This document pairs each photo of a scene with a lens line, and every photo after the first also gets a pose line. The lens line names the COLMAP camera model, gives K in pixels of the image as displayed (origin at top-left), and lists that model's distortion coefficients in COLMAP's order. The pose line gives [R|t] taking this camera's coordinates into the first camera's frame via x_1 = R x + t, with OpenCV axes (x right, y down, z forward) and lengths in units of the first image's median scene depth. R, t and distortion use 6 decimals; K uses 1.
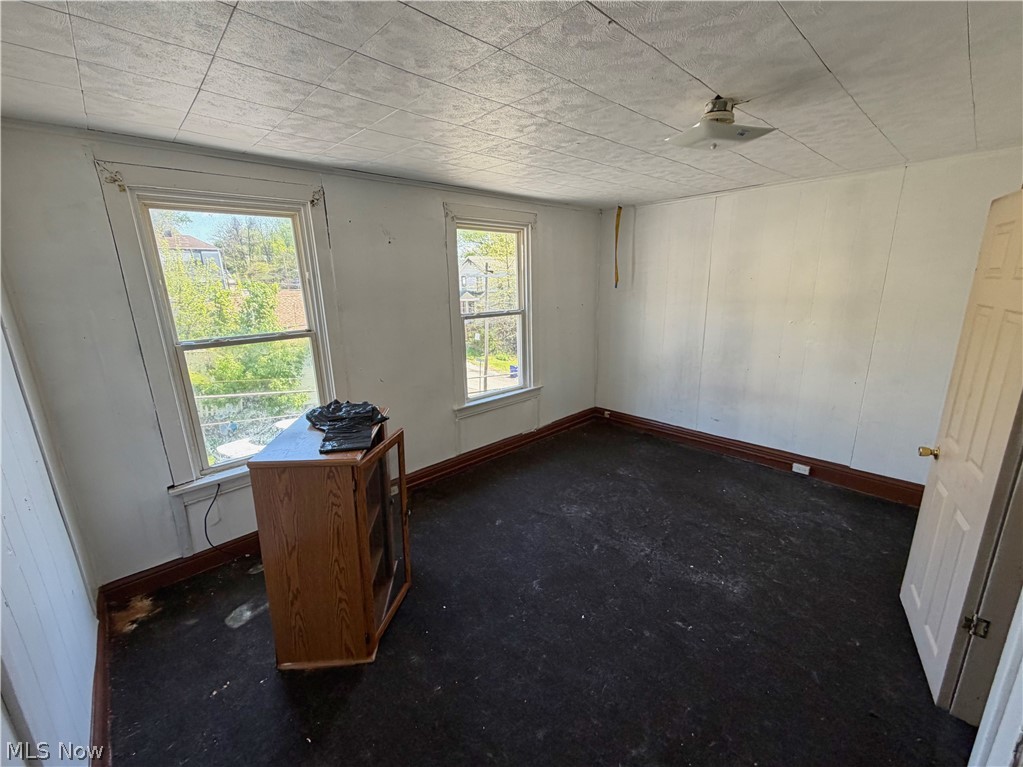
lens RADIAL K [[416.7, 0, 524.6], [0, 416.7, 380.2], [0, 0, 1]] dist [-0.000160, -0.000001]
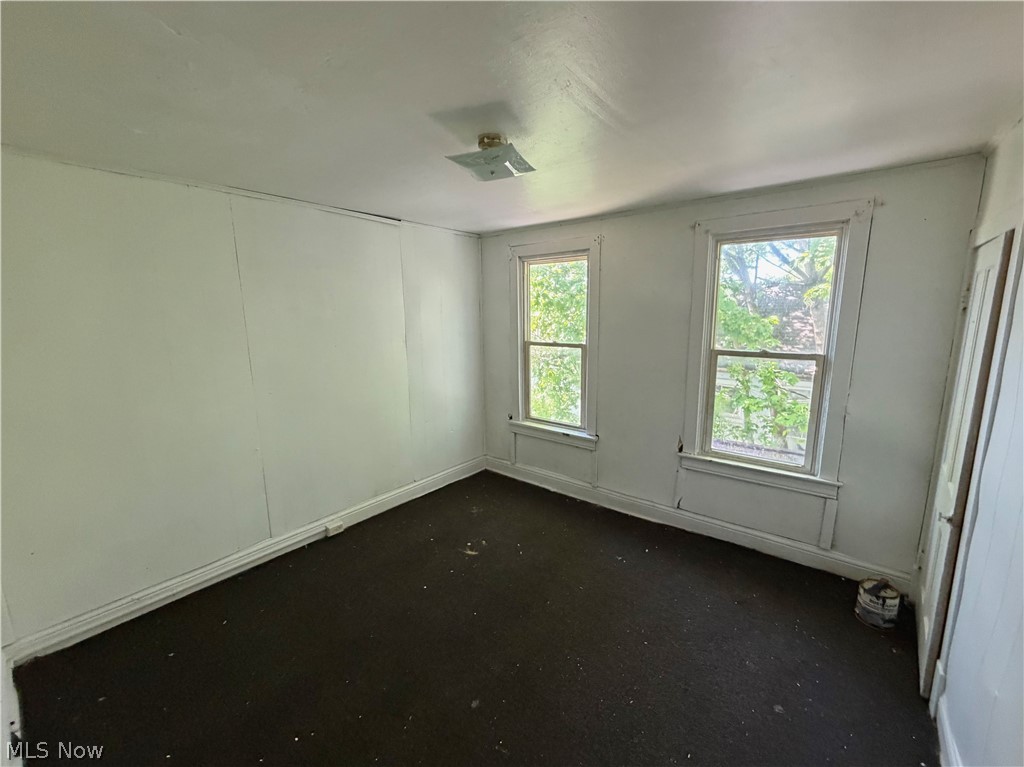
lens RADIAL K [[417.1, 0, 525.1], [0, 417.1, 380.2], [0, 0, 1]] dist [-0.000160, -0.000001]
pose [[0.143546, 0.191130, -0.971012, 0.660506], [-0.236077, 0.959461, 0.153956, -0.156752], [0.961073, 0.207133, 0.182848, 0.571101]]
